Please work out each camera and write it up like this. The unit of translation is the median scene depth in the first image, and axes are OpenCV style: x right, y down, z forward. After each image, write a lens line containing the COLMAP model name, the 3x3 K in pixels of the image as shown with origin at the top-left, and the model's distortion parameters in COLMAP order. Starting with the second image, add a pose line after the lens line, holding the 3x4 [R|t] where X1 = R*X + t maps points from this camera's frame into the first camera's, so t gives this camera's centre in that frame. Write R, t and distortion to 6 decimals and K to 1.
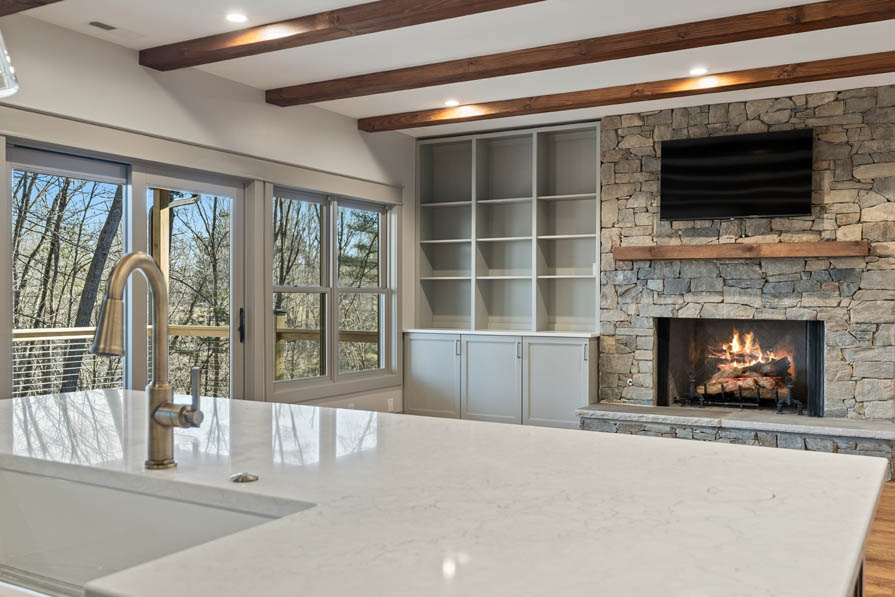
lens RADIAL K [[837.6, 0, 447.2], [0, 837.6, 300.7], [0, 0, 1]] dist [0.020172, 0.000000]
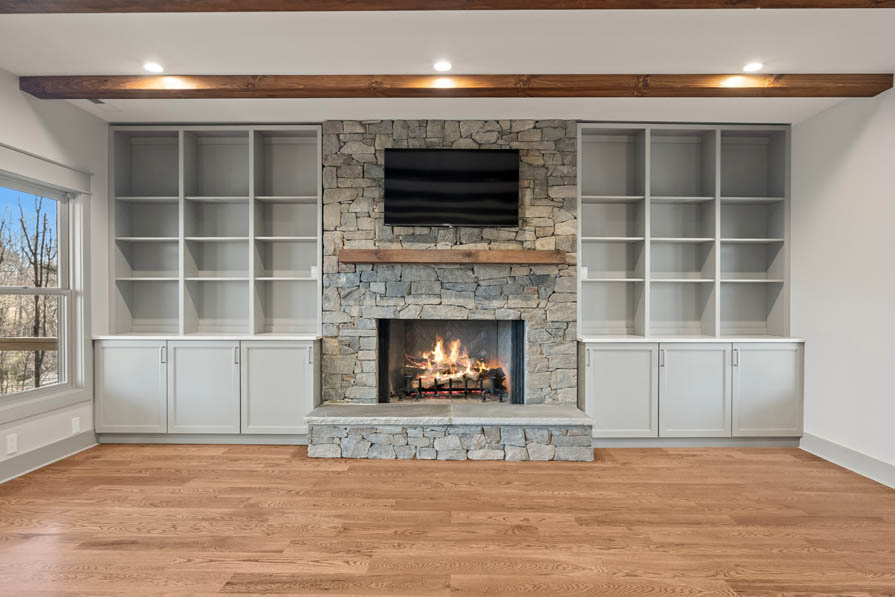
lens RADIAL K [[537.7, 0, 446.6], [0, 537.7, 305.4], [0, 0, 1]] dist [-0.003530, 0.001047]
pose [[0.876789, -0.006690, 0.480830, 0.002403], [0.002297, 0.999950, 0.009723, -0.003067], [-0.480871, -0.007421, 0.876760, 0.375828]]
